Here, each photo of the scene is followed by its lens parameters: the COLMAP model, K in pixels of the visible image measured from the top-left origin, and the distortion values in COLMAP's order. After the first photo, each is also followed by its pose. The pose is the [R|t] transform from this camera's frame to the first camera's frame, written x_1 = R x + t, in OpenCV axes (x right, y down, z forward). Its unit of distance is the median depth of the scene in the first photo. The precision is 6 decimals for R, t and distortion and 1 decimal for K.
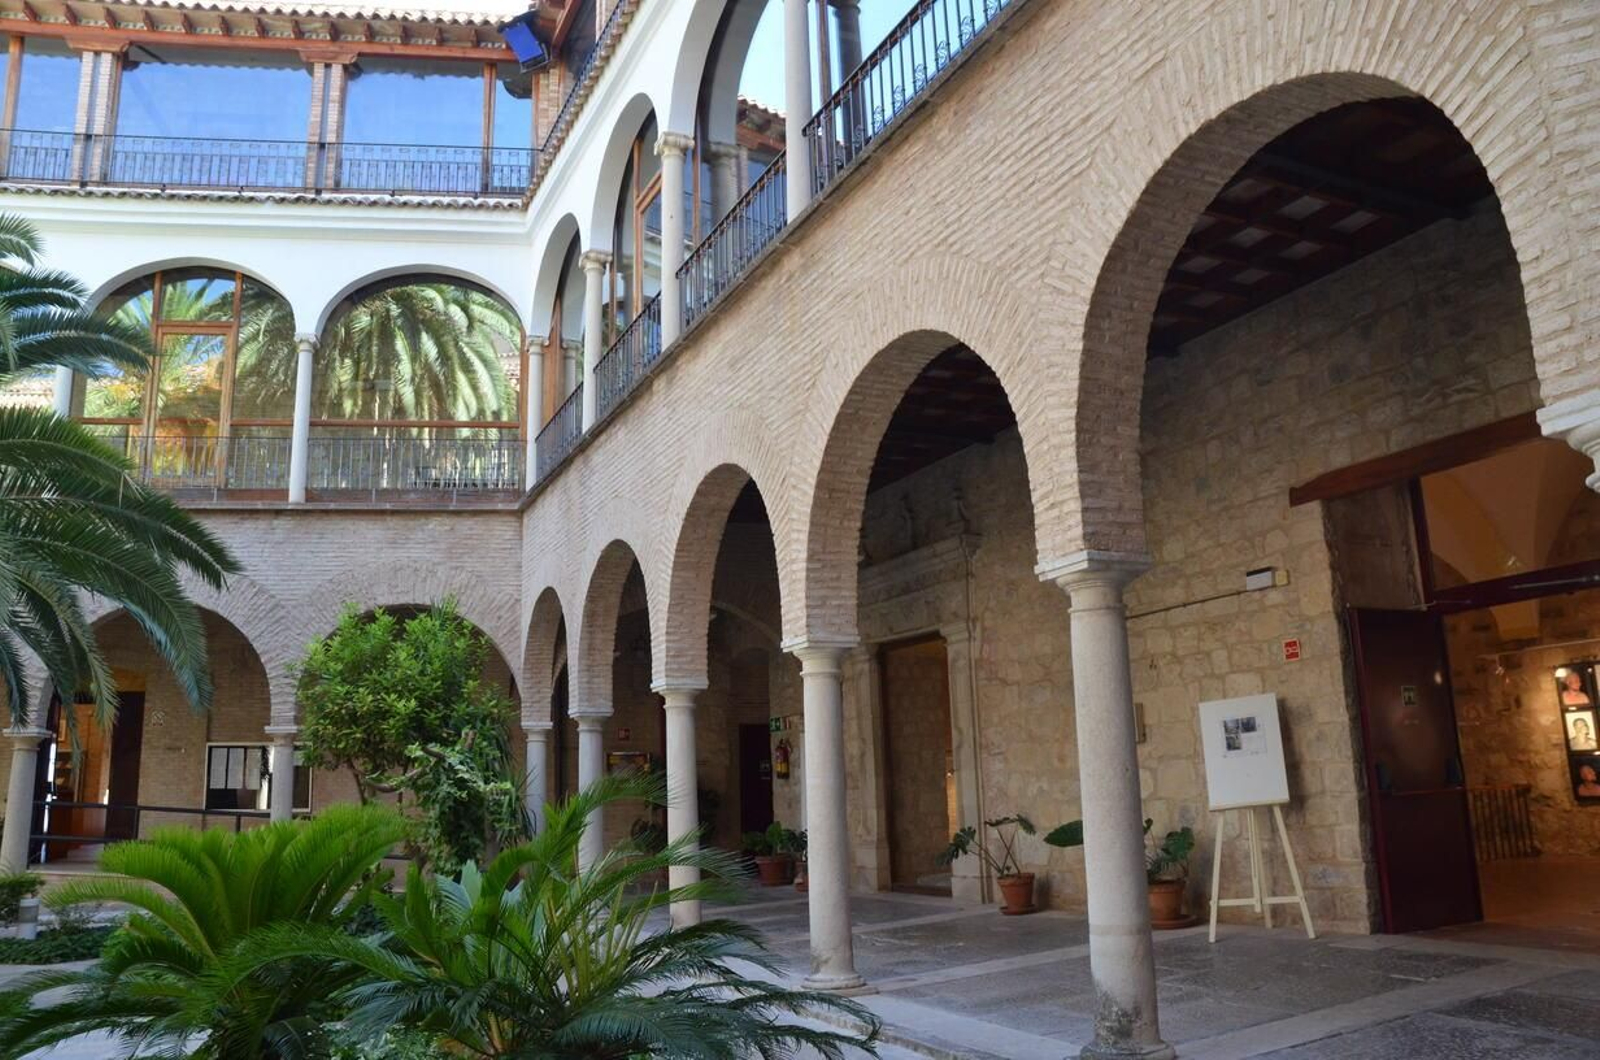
lens RADIAL K [[1238.3, 0, 789.2], [0, 1238.3, 526.7], [0, 0, 1]] dist [-0.169447, 0.140282]
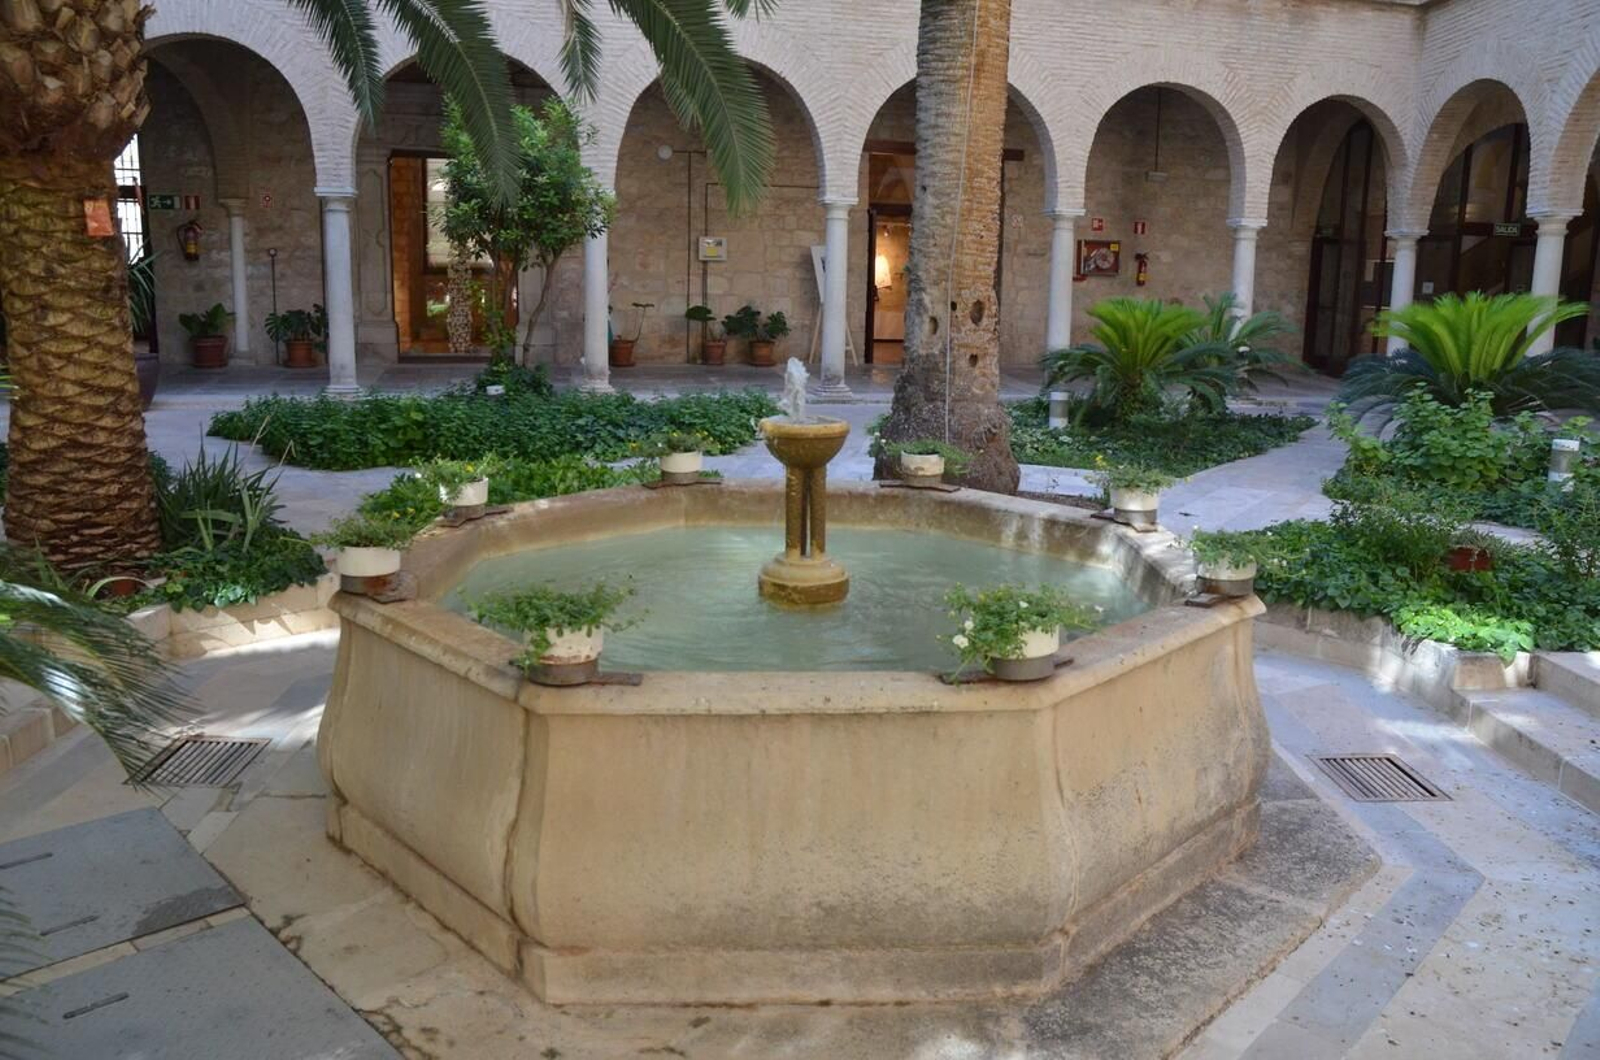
lens RADIAL K [[1238.3, 0, 812.1], [0, 1238.3, 539.4], [0, 0, 1]] dist [-0.169447, 0.140282]
pose [[0.222986, -0.160259, 0.961558, -1.601299], [-0.239941, 0.947024, 0.213479, 0.174456], [-0.944831, -0.278320, 0.172720, 0.559821]]
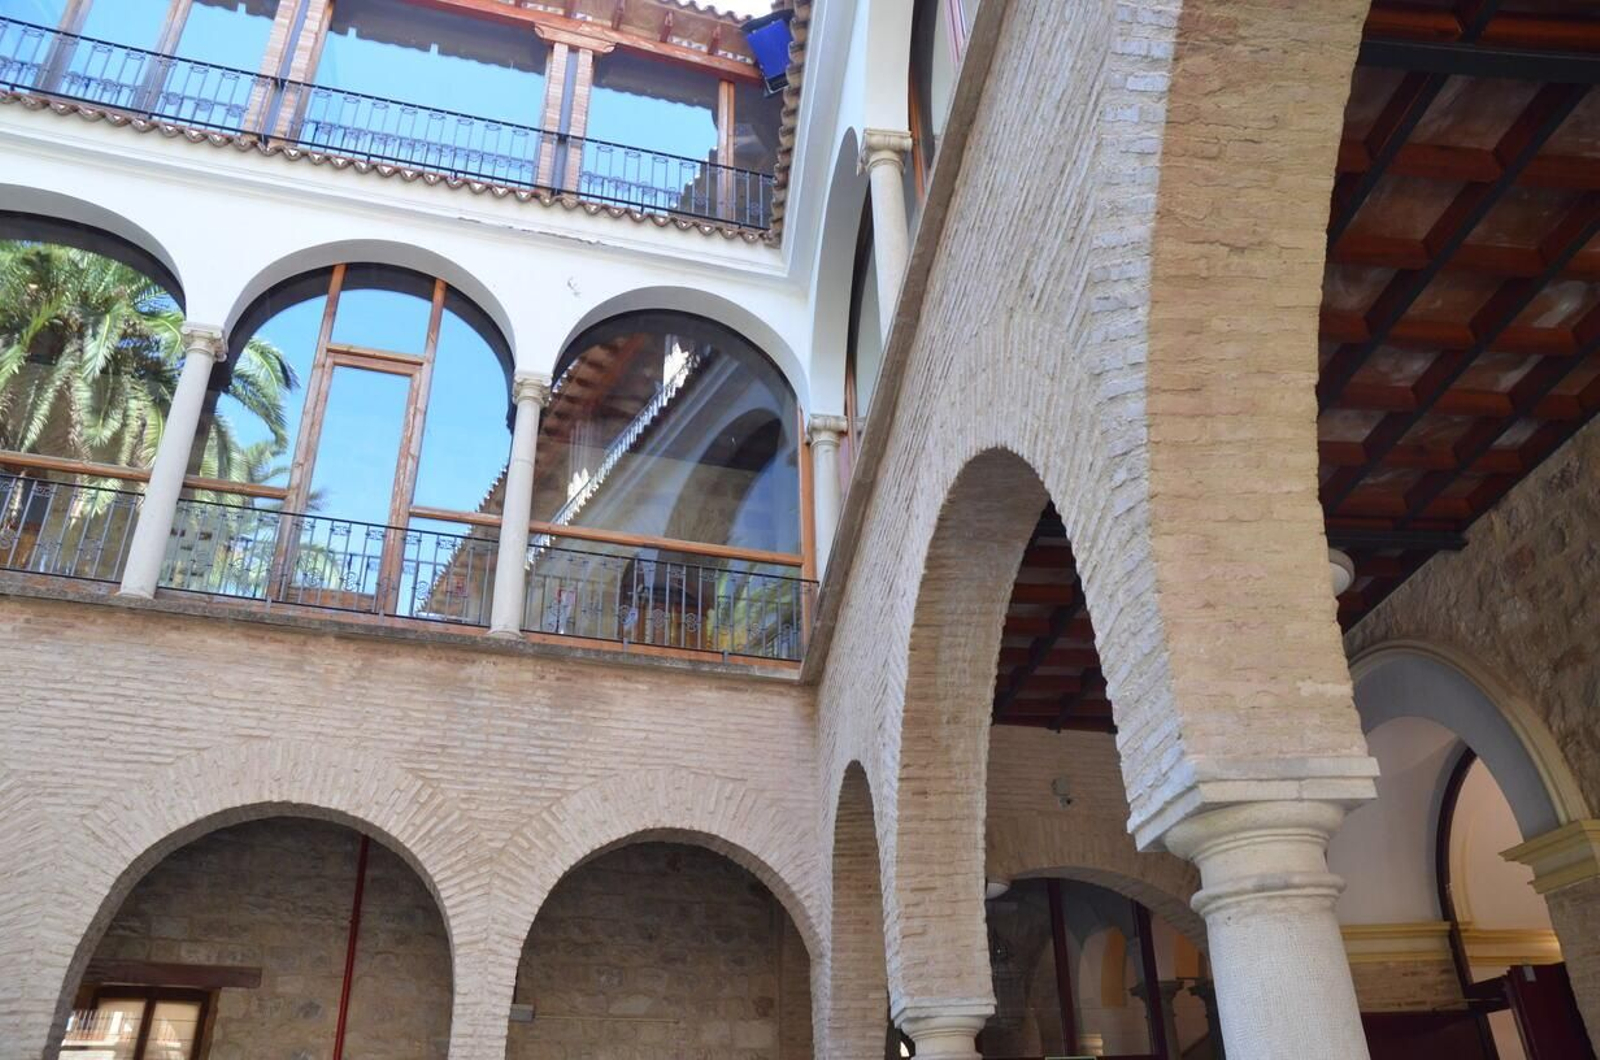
lens RADIAL K [[1238.3, 0, 813.3], [0, 1238.3, 534.3], [0, 0, 1]] dist [-0.169447, 0.140282]
pose [[0.129587, 0.504223, 0.853795, -0.595079], [-0.199458, 0.856711, -0.475672, -0.016216], [-0.971300, -0.108656, 0.211590, 0.021207]]
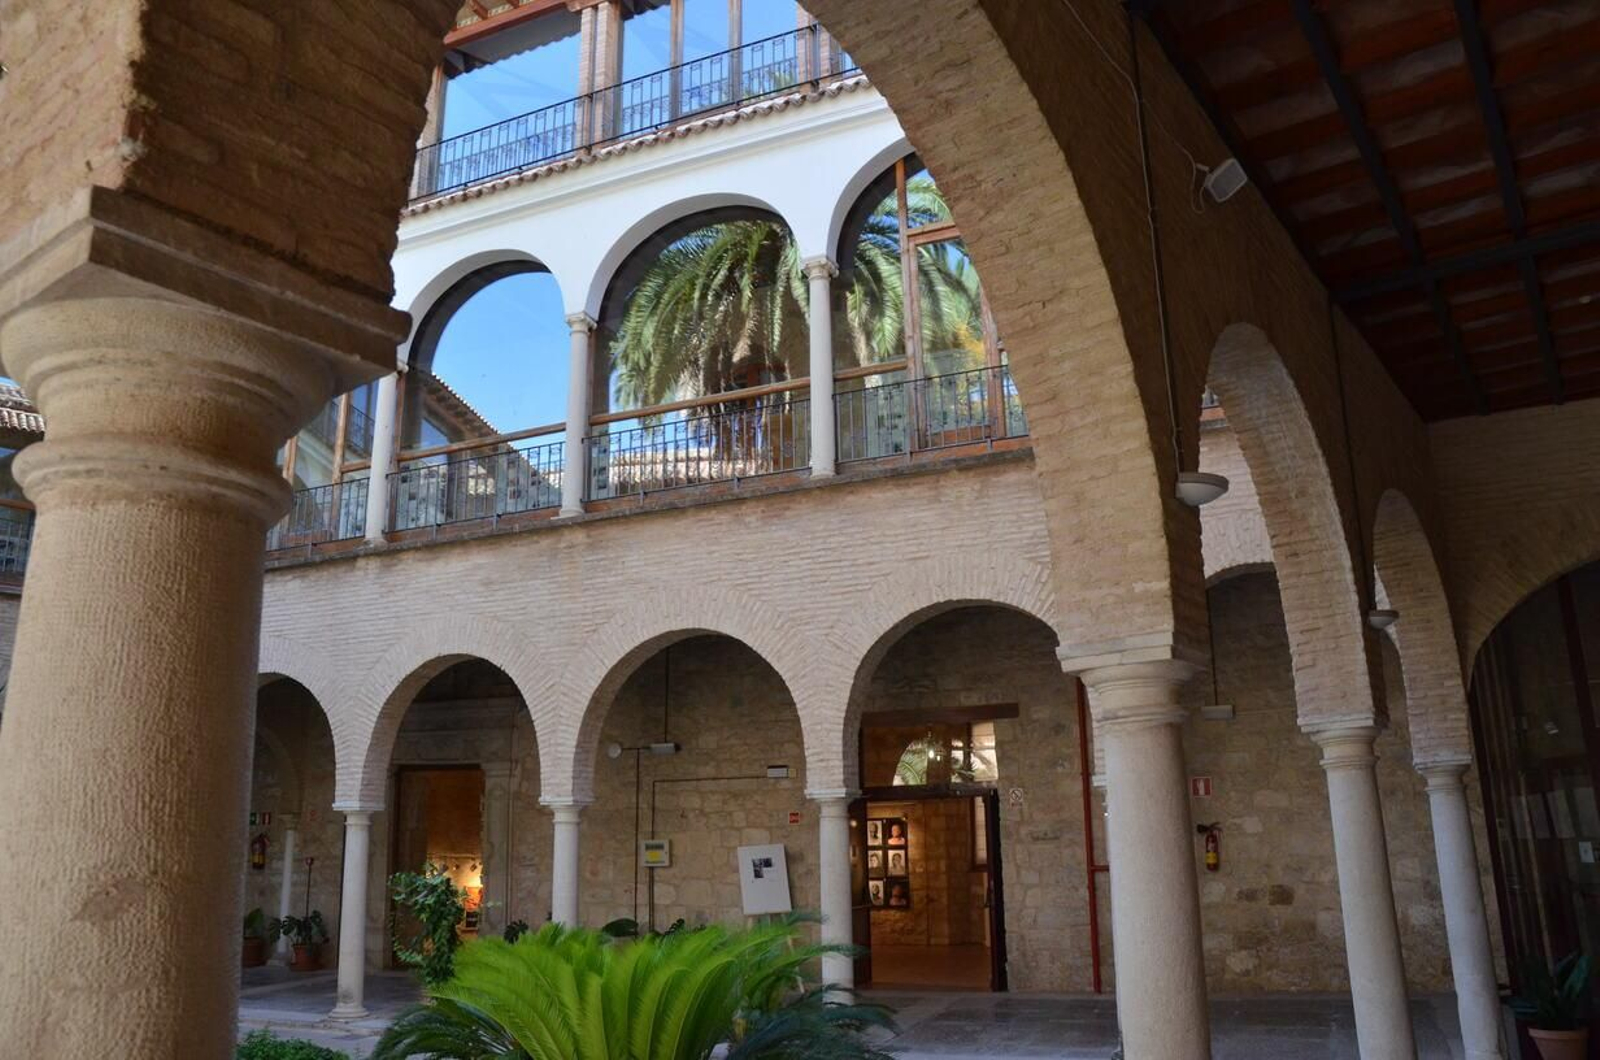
lens RADIAL K [[1238.3, 0, 793.6], [0, 1238.3, 521.2], [0, 0, 1]] dist [-0.169447, 0.140282]
pose [[0.763546, 0.191475, 0.616713, -0.691410], [-0.149324, 0.981497, -0.119856, -0.094165], [-0.628251, -0.000575, 0.778010, -0.297966]]
